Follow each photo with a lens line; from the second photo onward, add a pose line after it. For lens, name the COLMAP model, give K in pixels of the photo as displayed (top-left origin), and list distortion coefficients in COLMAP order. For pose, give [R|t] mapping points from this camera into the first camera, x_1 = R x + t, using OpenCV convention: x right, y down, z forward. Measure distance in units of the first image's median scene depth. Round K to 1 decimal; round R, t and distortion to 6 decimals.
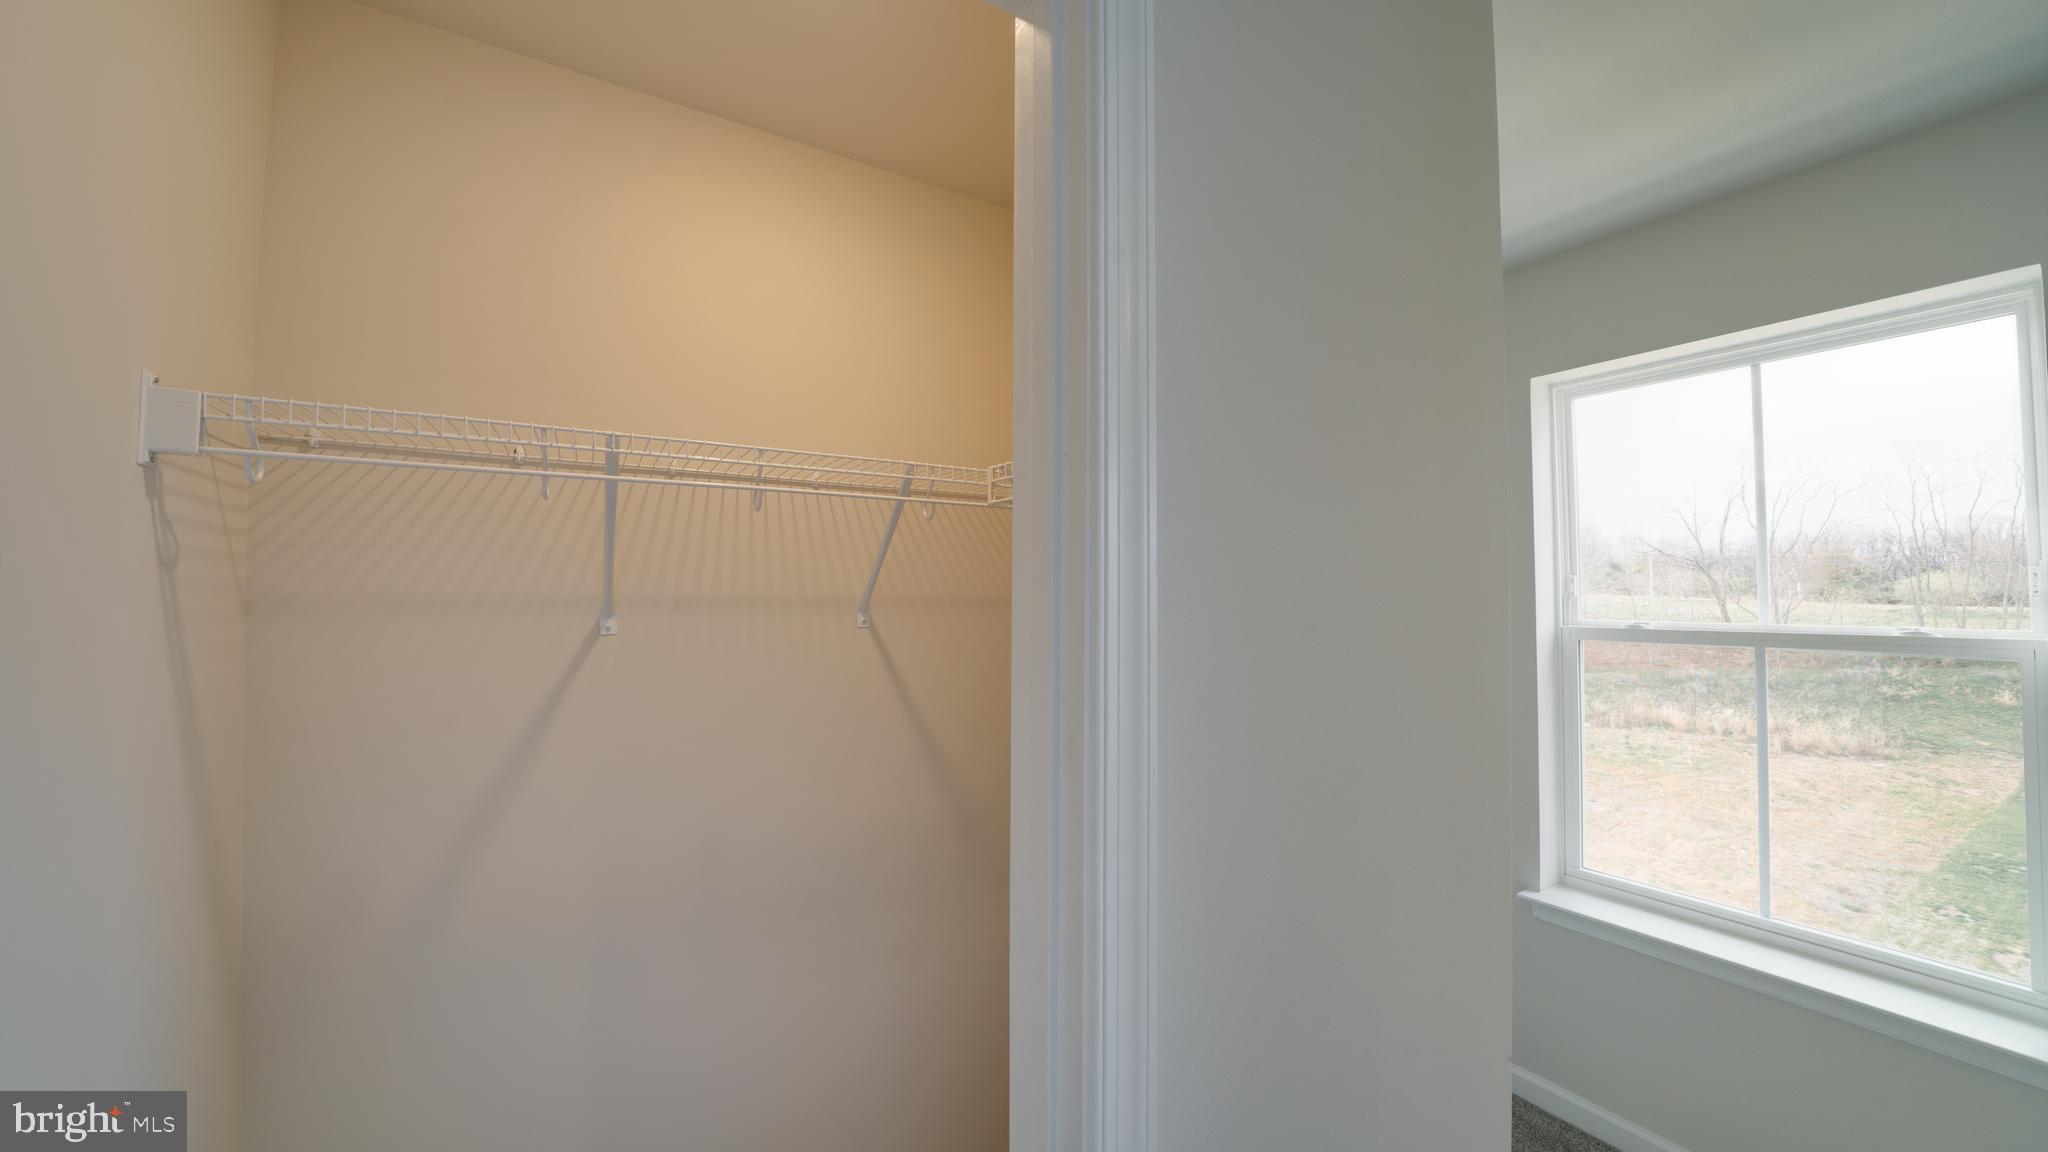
lens RADIAL K [[734.5, 0, 1022.5], [0, 734.5, 572.8], [0, 0, 1]] dist [-0.001442, 0.000161]
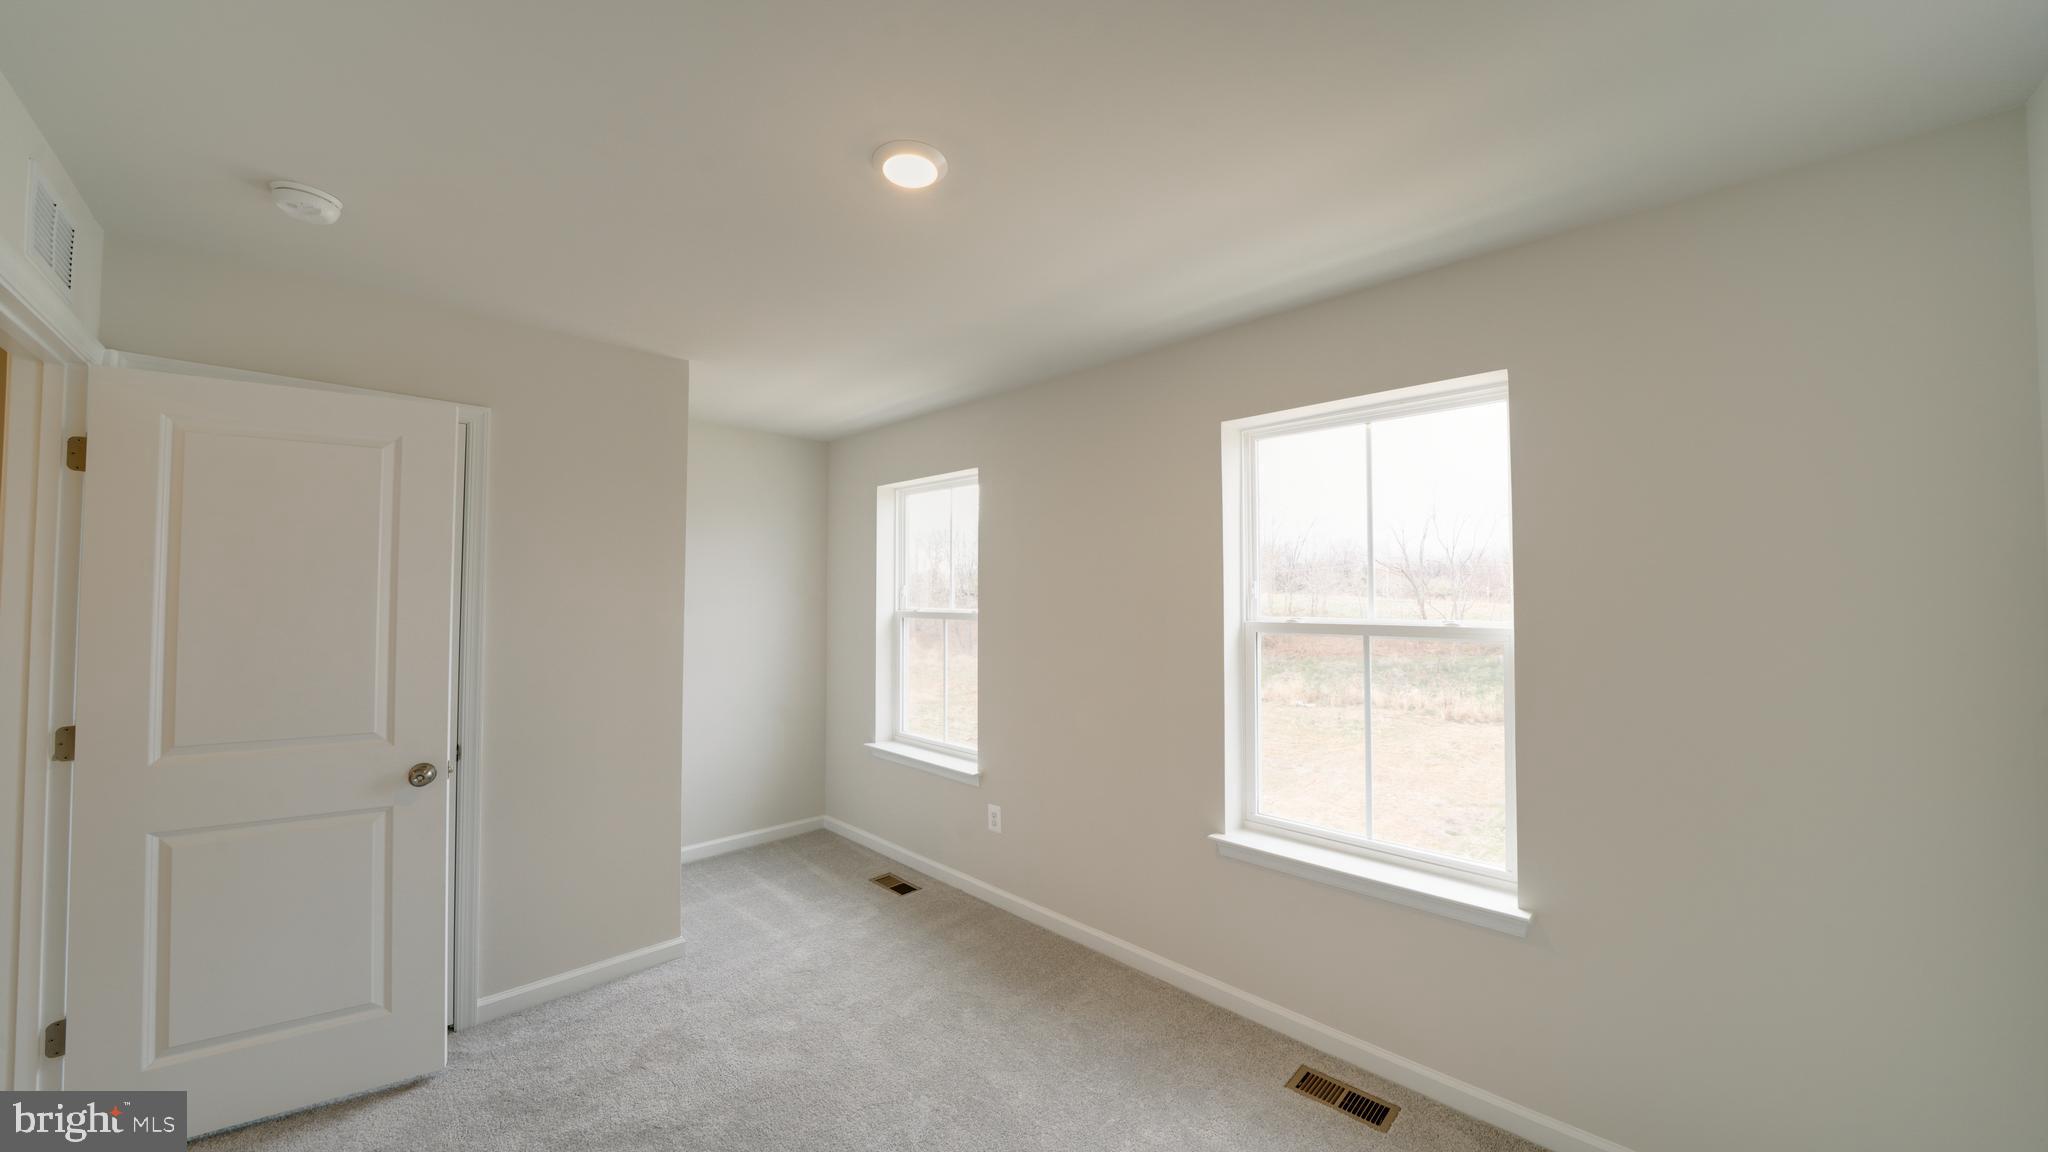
lens RADIAL K [[734.5, 0, 1021.3], [0, 734.5, 577.7], [0, 0, 1]] dist [-0.001442, 0.000161]
pose [[0.975358, 0.007314, 0.220506, 0.073119], [-0.008489, 0.999954, 0.004382, -0.003754], [-0.220464, -0.006146, 0.975376, -0.117876]]
